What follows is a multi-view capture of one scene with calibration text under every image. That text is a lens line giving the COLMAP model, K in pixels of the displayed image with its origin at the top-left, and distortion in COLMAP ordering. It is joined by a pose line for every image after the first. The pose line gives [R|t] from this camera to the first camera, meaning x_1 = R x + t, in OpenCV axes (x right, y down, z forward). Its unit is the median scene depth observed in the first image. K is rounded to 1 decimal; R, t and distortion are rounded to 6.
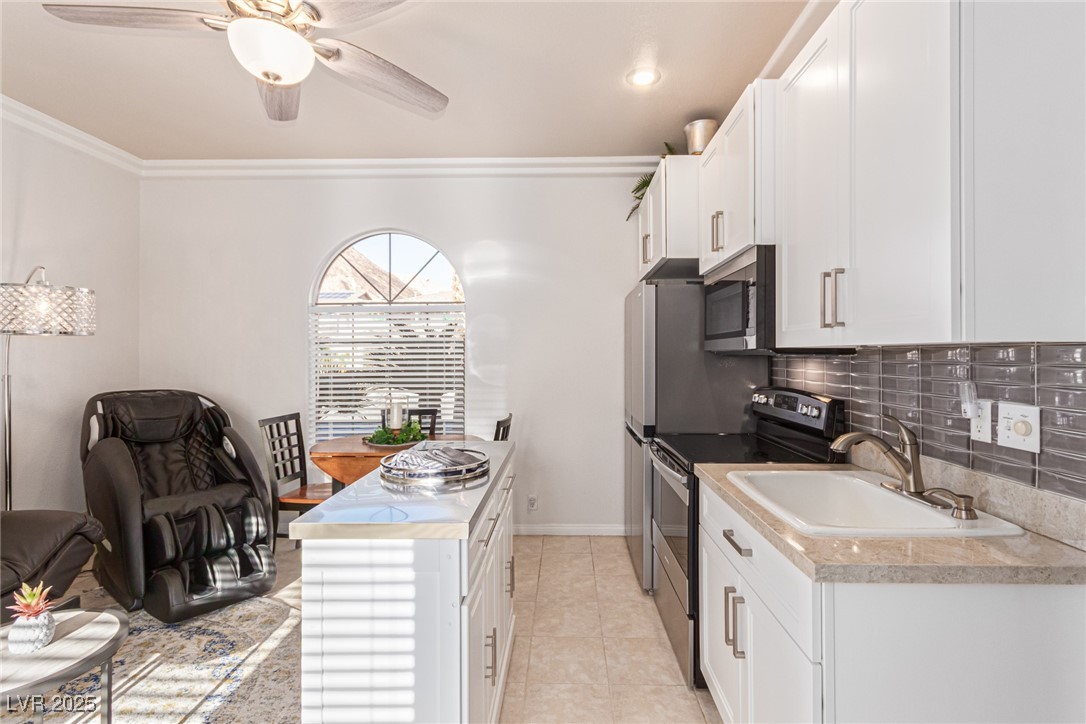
lens RADIAL K [[507.5, 0, 552.0], [0, 507.5, 352.3], [0, 0, 1]] dist [0.005748, -0.000541]
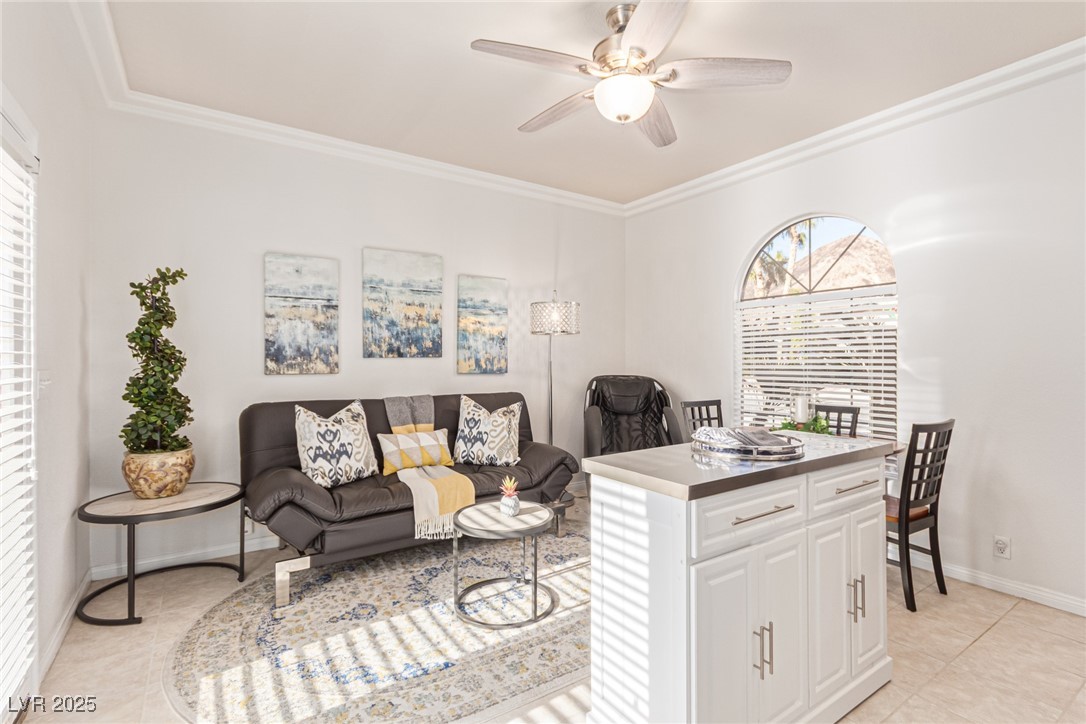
lens RADIAL K [[507.5, 0, 550.7], [0, 507.5, 357.6], [0, 0, 1]] dist [0.005748, -0.000541]
pose [[0.586651, 0.001339, -0.809838, 0.207450], [0.000524, 0.999998, 0.002033, 0.028698], [0.809839, -0.001617, 0.586649, 0.065478]]
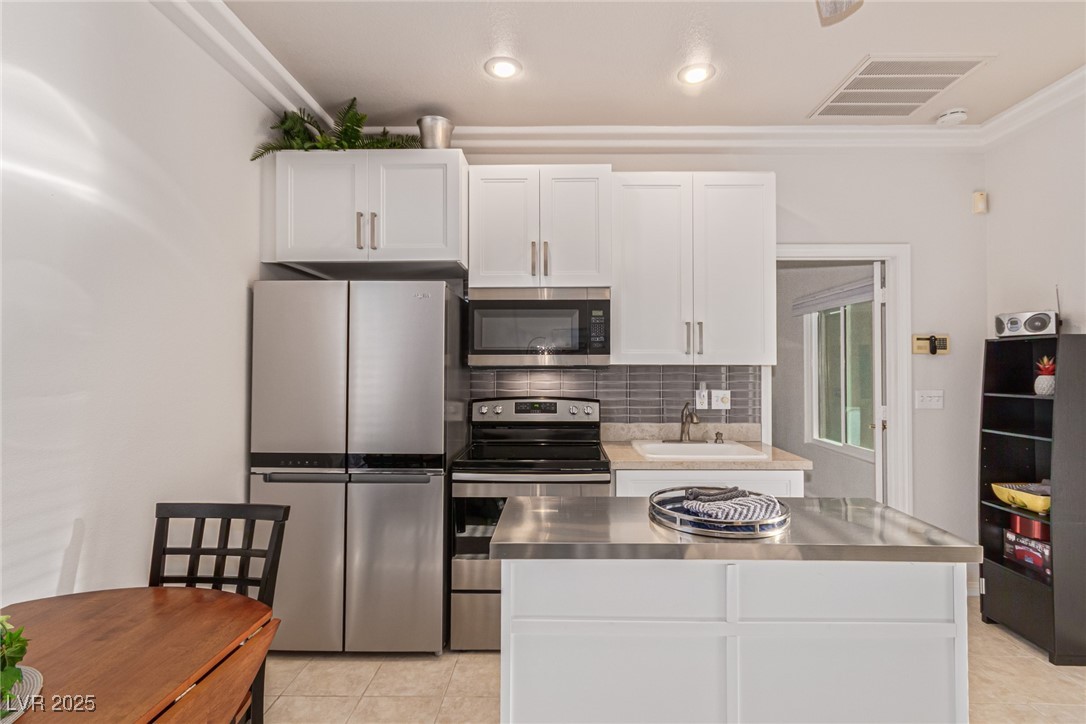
lens RADIAL K [[507.5, 0, 555.7], [0, 507.5, 361.0], [0, 0, 1]] dist [0.005748, -0.000541]
pose [[-0.012331, 0.015842, 0.999798, -0.599062], [-0.005426, 0.999859, -0.015910, 0.002931], [-0.999909, -0.005621, -0.012243, 0.746394]]
